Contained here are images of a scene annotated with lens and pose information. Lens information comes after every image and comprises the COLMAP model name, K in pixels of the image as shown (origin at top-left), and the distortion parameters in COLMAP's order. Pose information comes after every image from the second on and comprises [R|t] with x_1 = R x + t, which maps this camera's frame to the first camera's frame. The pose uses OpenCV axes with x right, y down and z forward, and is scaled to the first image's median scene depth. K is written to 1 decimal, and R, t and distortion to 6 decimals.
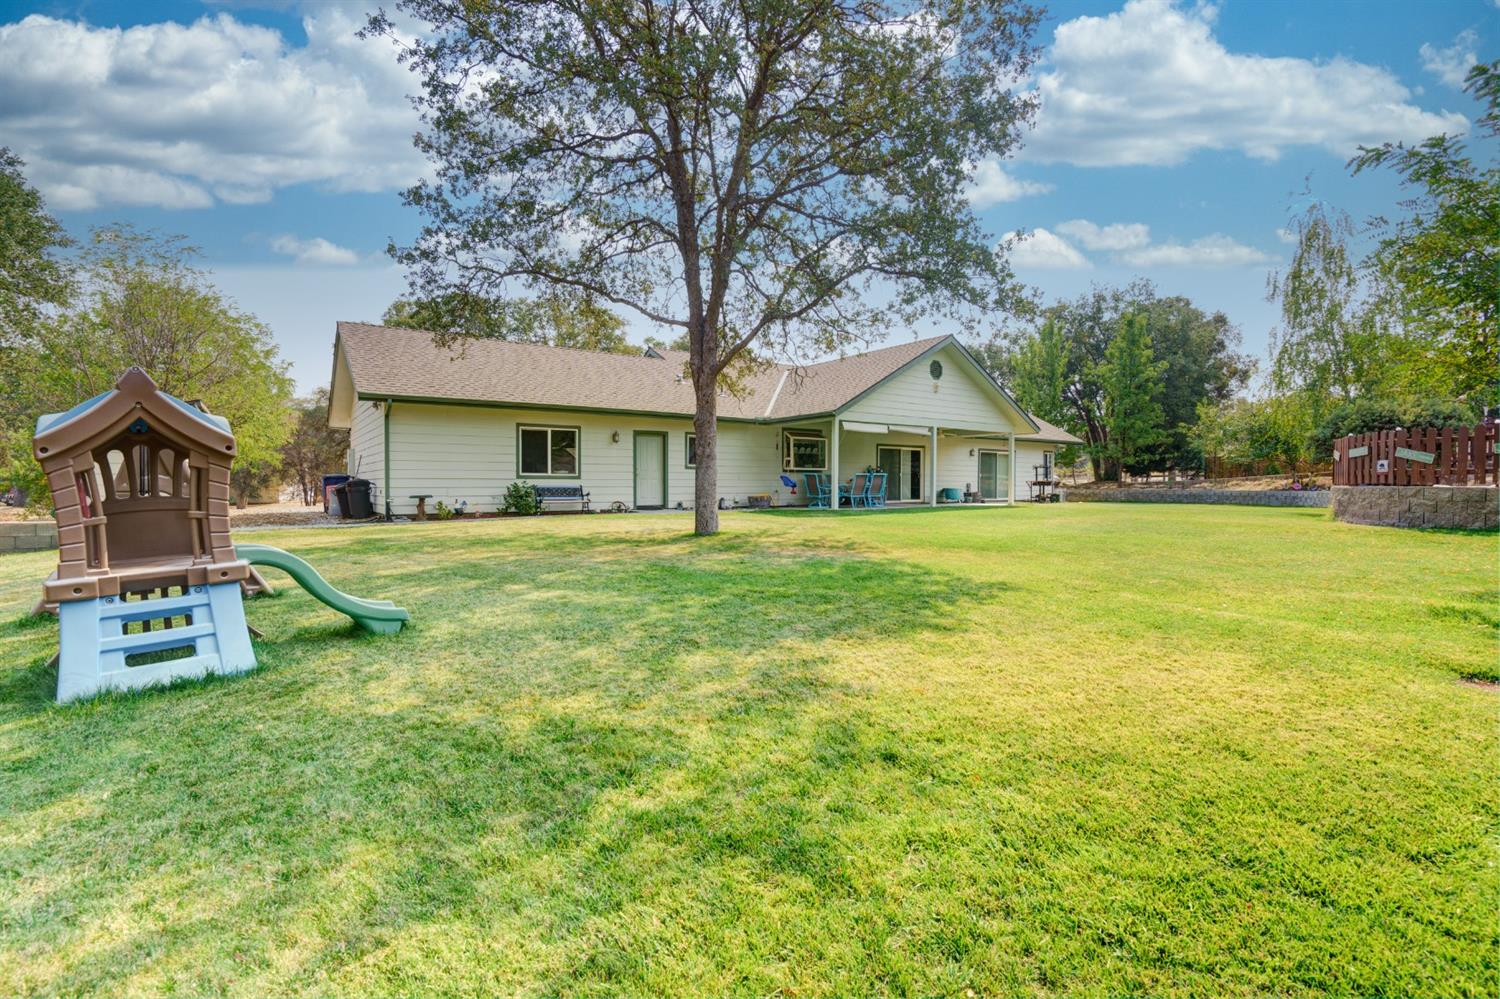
lens RADIAL K [[702.6, 0, 749.9], [0, 702.6, 529.9], [0, 0, 1]] dist [-0.000382, -0.000059]
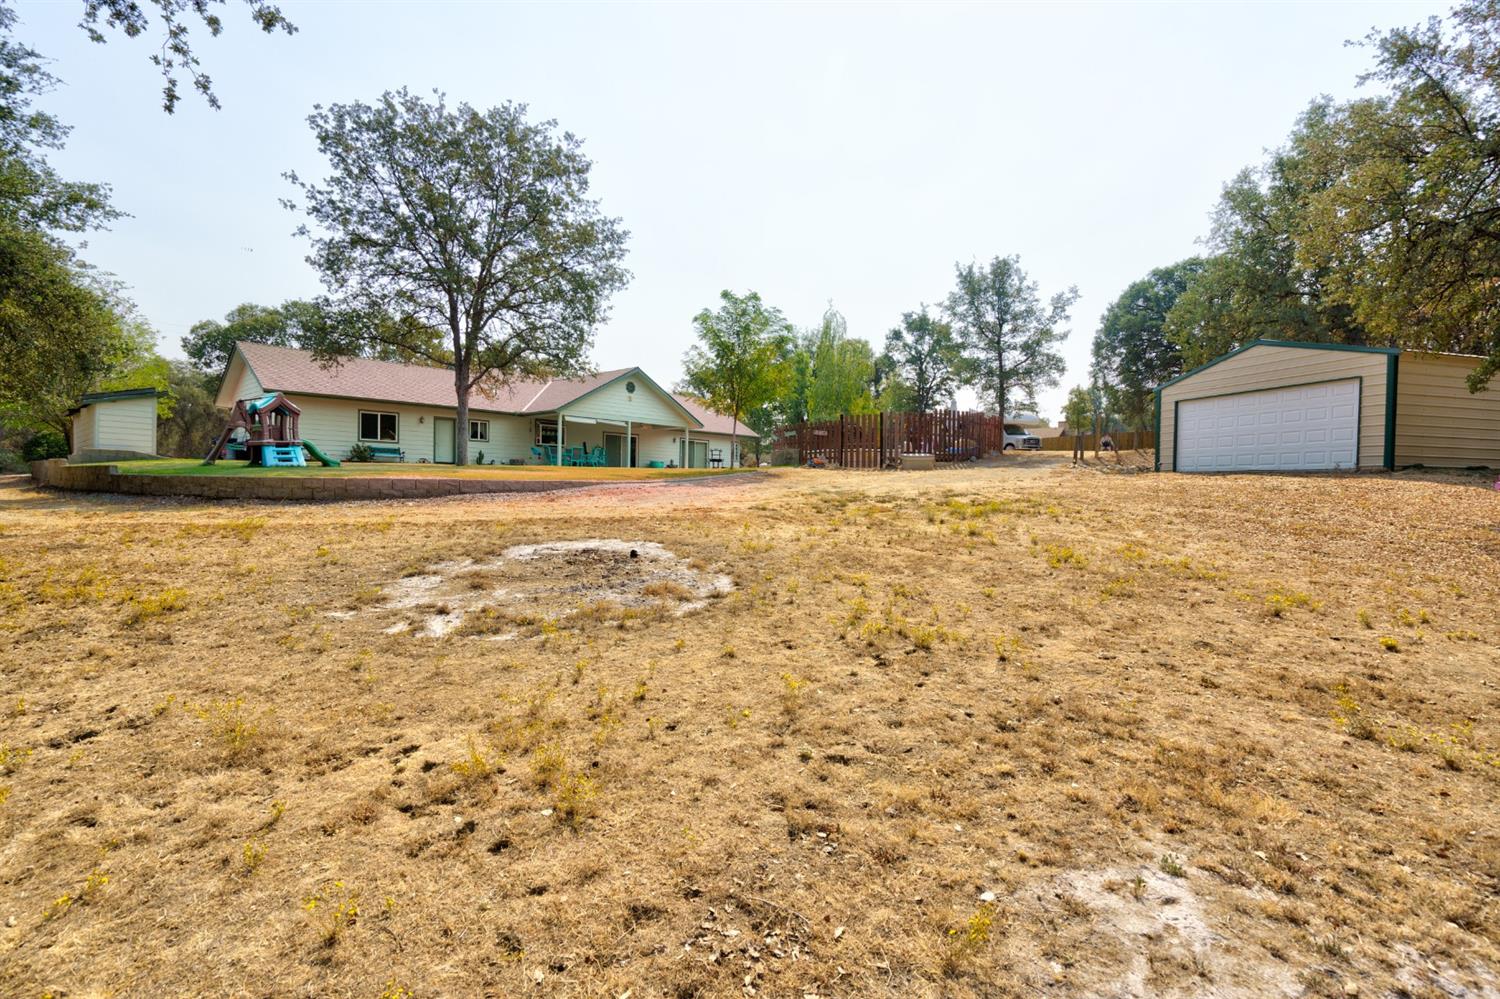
lens RADIAL K [[673.3, 0, 750.0], [0, 673.3, 499.5], [0, 0, 1]] dist [-0.001084, -0.000250]
pose [[0.971710, 0.007833, 0.236048, 0.190859], [0.000520, 0.999376, -0.035307, 0.114744], [-0.236178, 0.034431, 0.971100, -0.738802]]
